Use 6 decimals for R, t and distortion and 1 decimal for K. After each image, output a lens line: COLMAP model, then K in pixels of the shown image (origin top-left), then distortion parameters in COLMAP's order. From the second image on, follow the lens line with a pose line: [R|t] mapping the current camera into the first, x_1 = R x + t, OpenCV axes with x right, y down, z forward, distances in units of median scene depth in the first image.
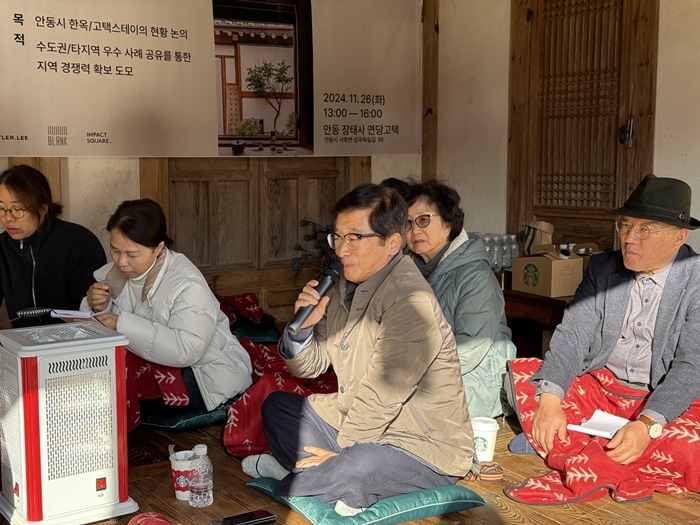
lens RADIAL K [[953.2, 0, 350.0], [0, 953.2, 262.5], [0, 0, 1]] dist [0.233639, -0.623725]
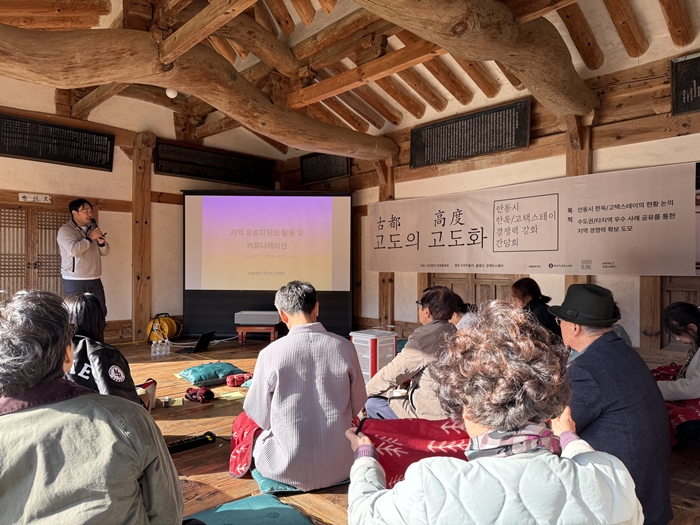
lens RADIAL K [[493.7, 0, 352.4], [0, 493.7, 265.5], [0, 0, 1]] dist [0.022520, -0.035851]
pose [[0.135097, -0.007705, -0.990802, 0.564544], [-0.119579, 0.992534, -0.024023, -0.040068], [0.983590, 0.121724, 0.133167, 0.339466]]
